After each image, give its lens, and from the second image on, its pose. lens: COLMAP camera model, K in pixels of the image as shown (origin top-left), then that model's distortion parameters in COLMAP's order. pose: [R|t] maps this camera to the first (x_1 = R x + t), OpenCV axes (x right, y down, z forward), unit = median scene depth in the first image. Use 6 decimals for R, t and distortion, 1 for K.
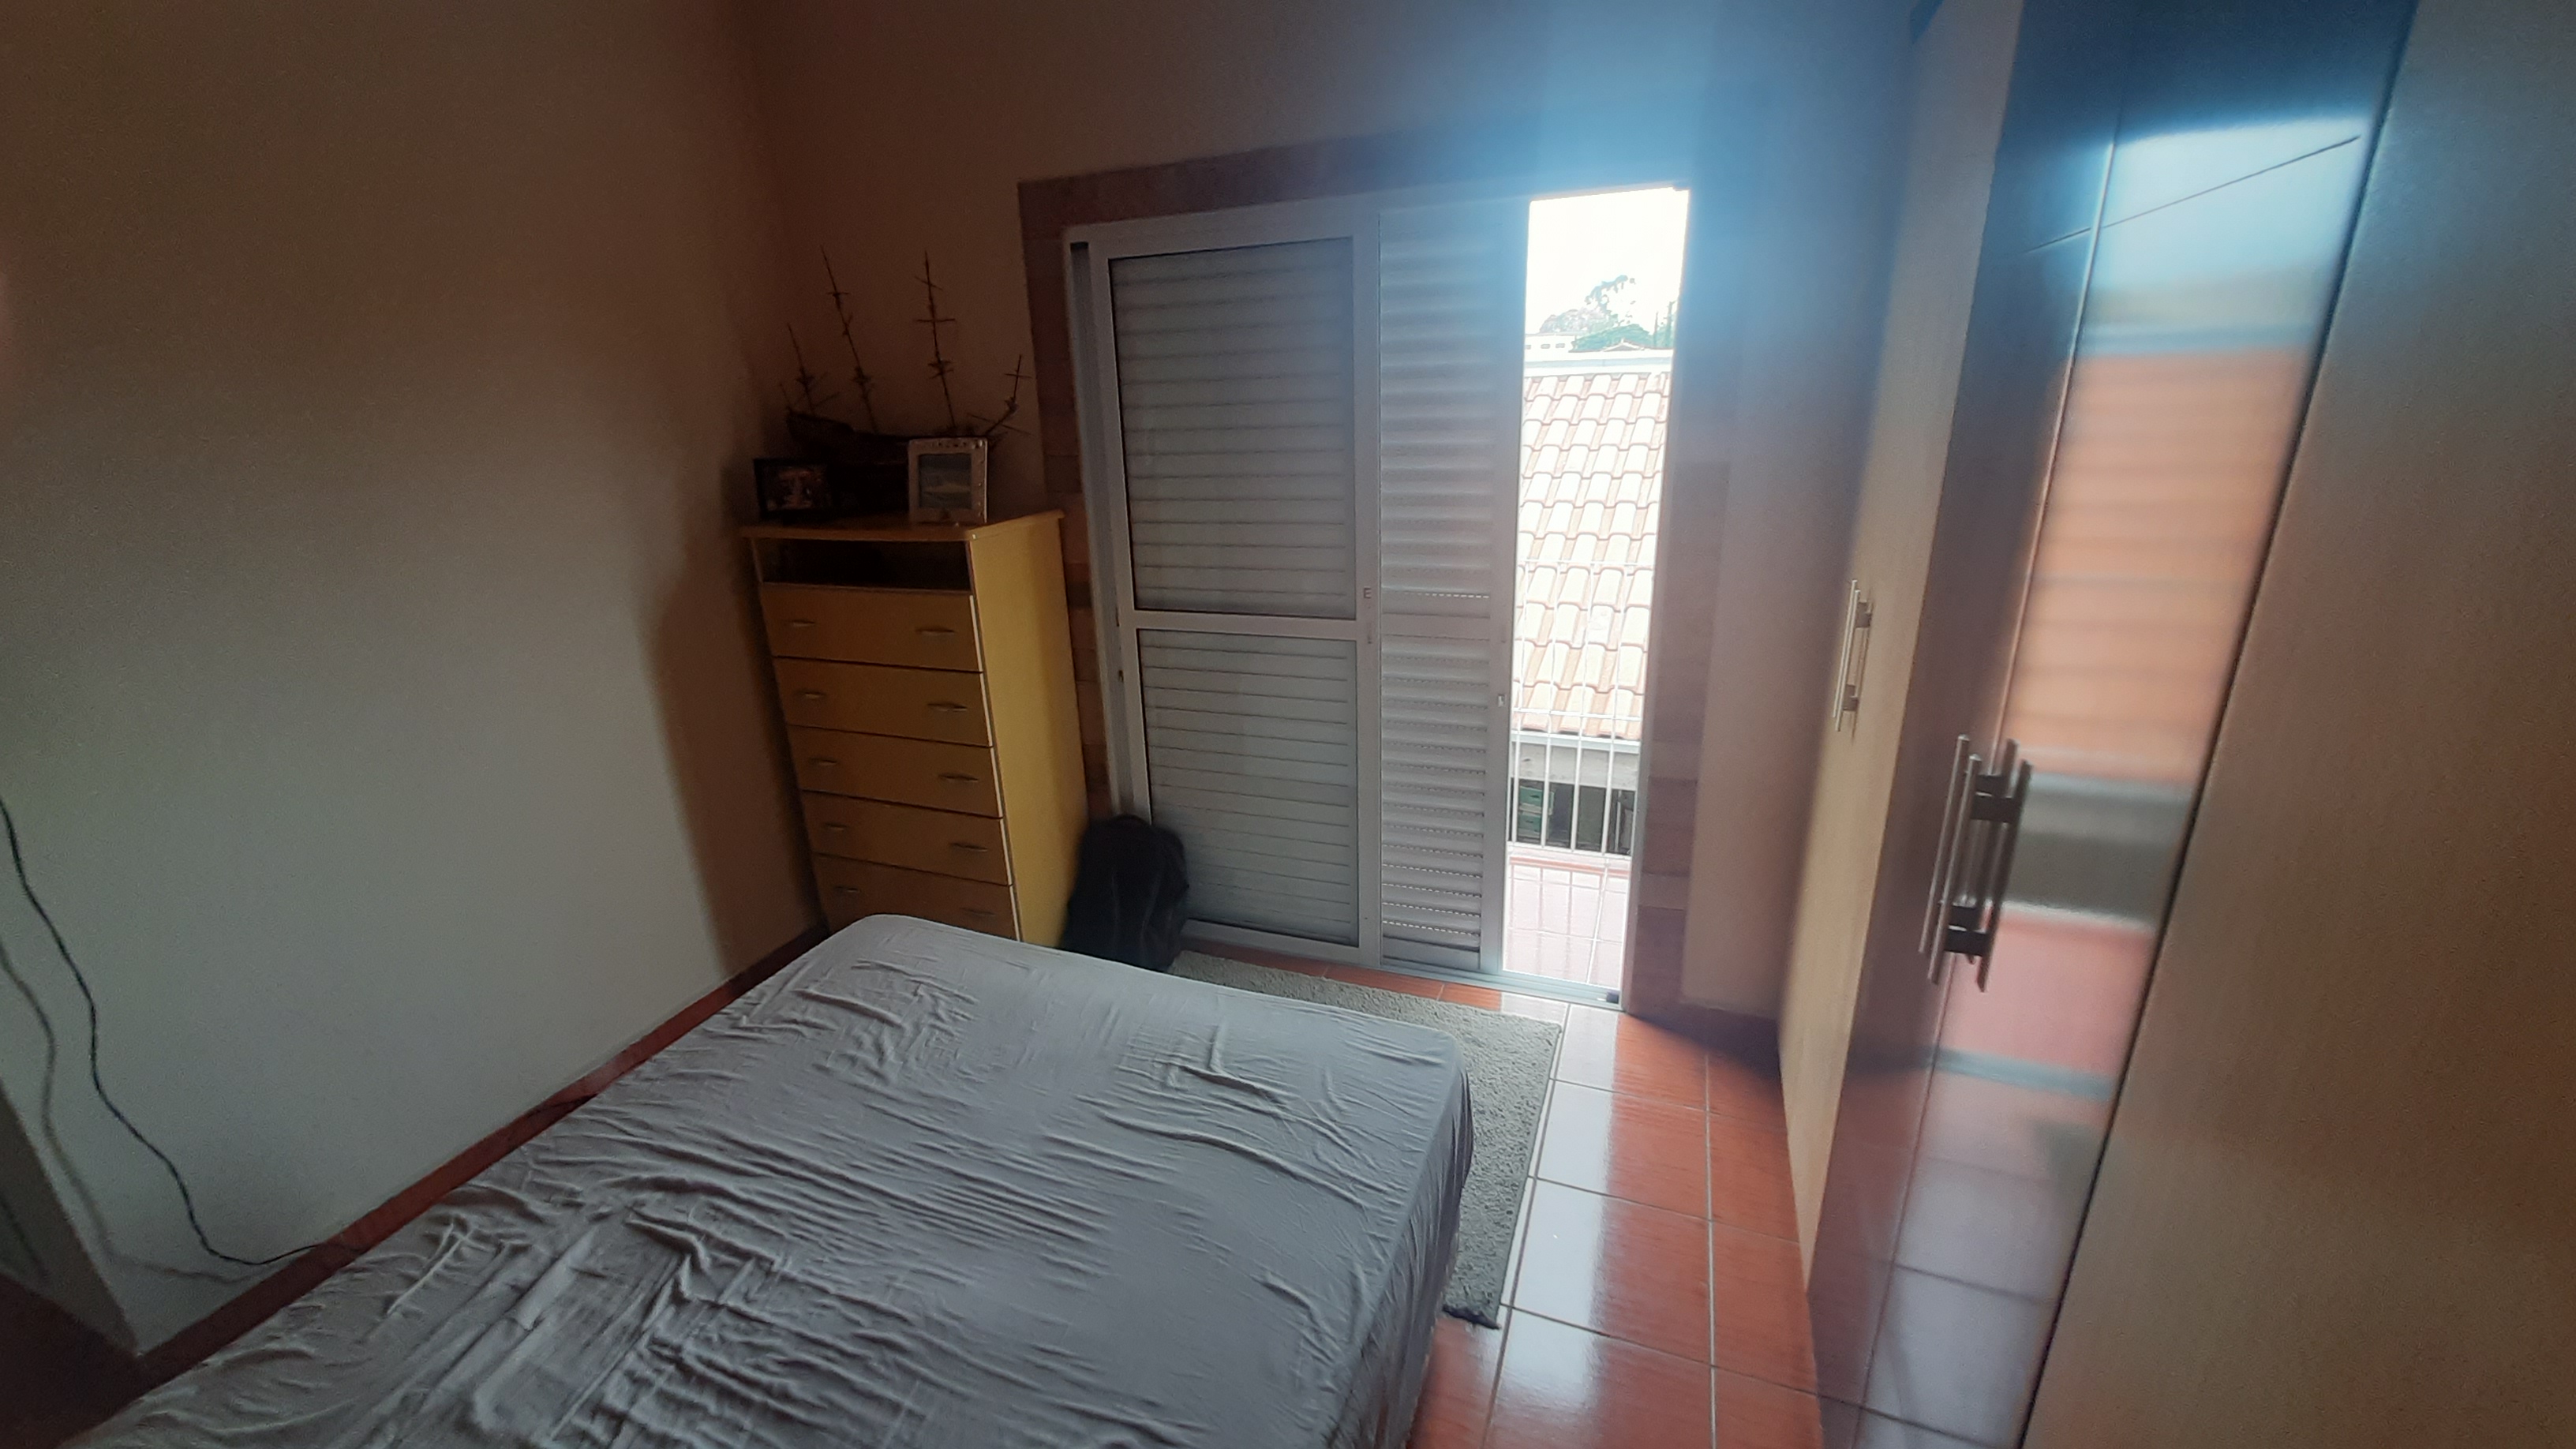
lens RADIAL K [[1017.9, 0, 1281.6], [0, 1017.9, 700.6], [0, 0, 1]] dist [-0.003225, -0.000019]
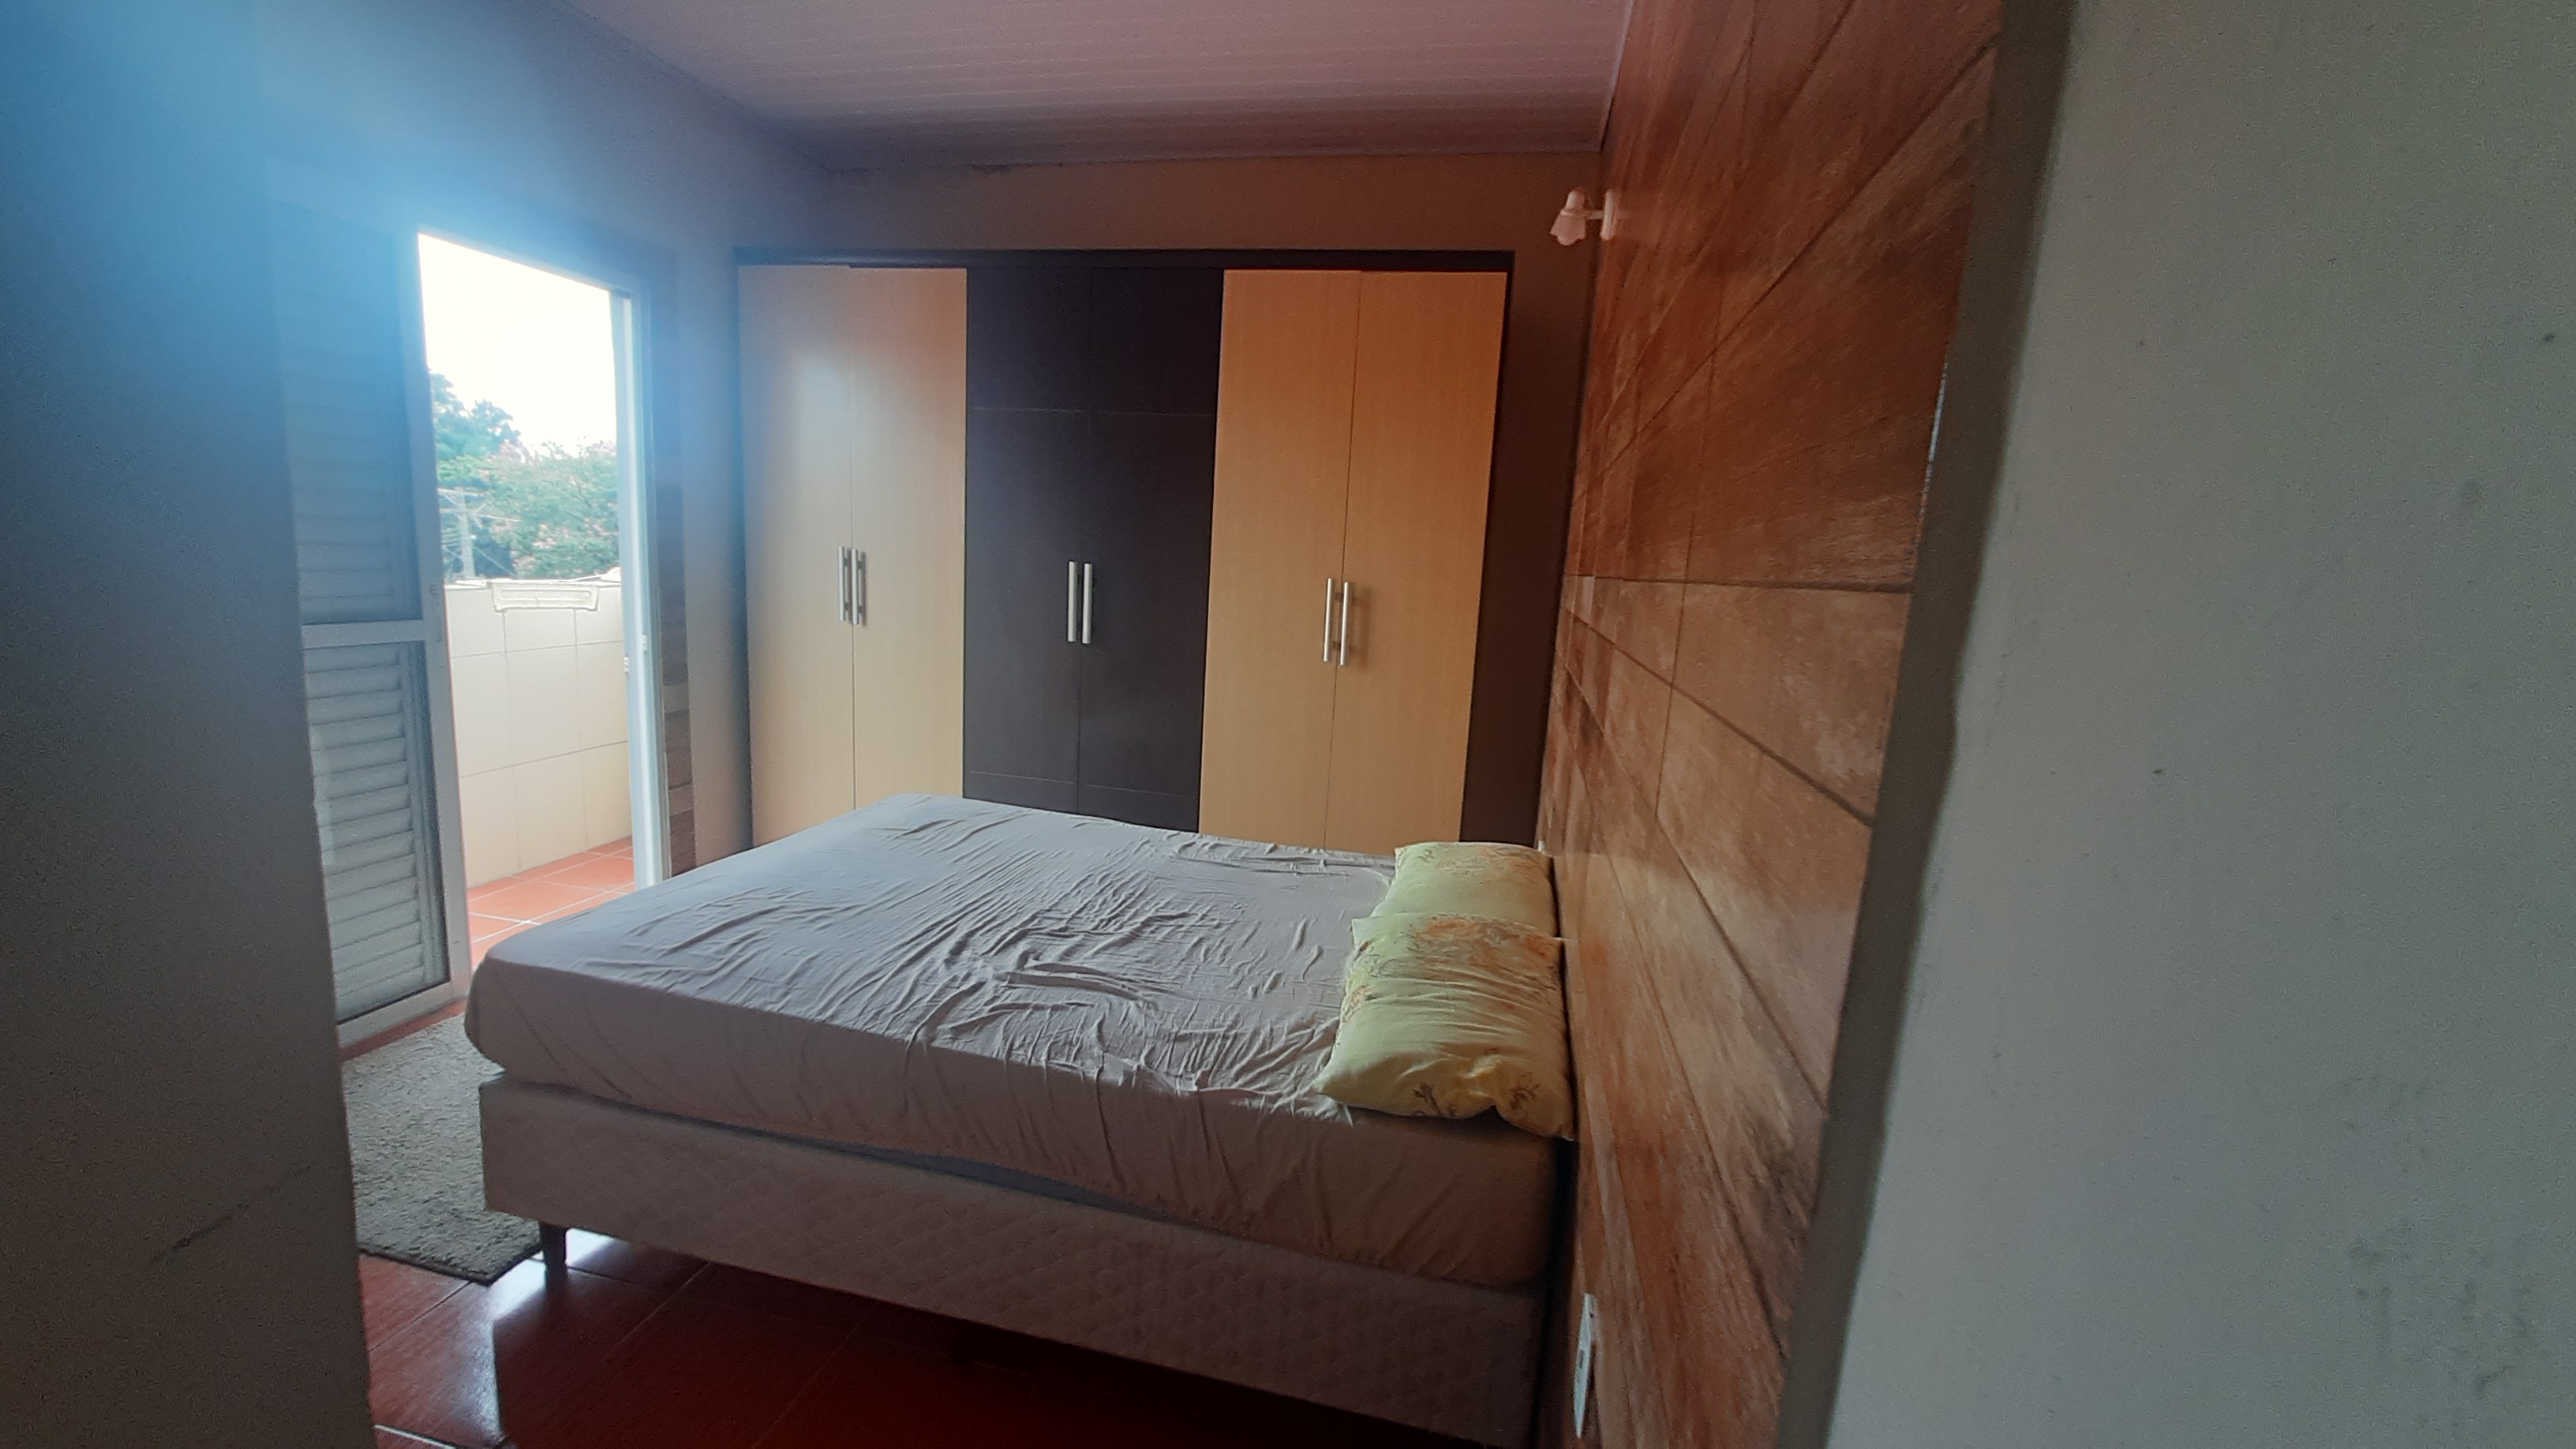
lens RADIAL K [[1017.9, 0, 1280.1], [0, 1017.9, 726.8], [0, 0, 1]] dist [-0.003225, -0.000019]
pose [[-0.171398, -0.141688, 0.974960, -1.557179], [0.260645, 0.947823, 0.183565, 0.079595], [-0.950099, 0.285581, -0.125524, 0.593839]]
